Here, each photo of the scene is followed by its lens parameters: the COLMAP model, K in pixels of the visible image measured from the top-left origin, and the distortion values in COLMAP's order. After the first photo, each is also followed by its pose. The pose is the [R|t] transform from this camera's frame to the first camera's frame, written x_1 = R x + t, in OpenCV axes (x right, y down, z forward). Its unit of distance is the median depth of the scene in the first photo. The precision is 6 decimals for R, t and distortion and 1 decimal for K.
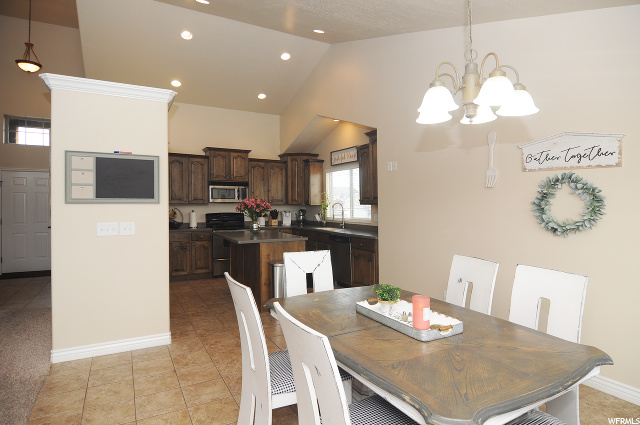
lens RADIAL K [[349.0, 0, 320.0], [0, 349.0, 202.7], [0, 0, 1]] dist [0.001427, -0.000065]
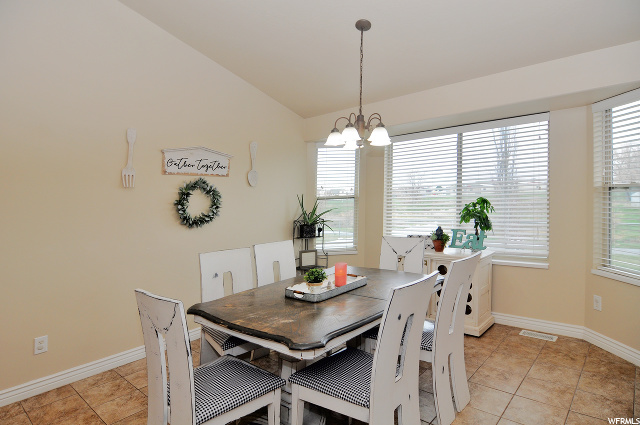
lens RADIAL K [[349.0, 0, 320.0], [0, 349.0, 202.7], [0, 0, 1]] dist [0.001427, -0.000065]
pose [[-0.306083, -0.013100, 0.951915, -0.659763], [0.042626, 0.998714, 0.027450, -0.011072], [-0.951050, 0.048978, -0.305131, 0.969667]]
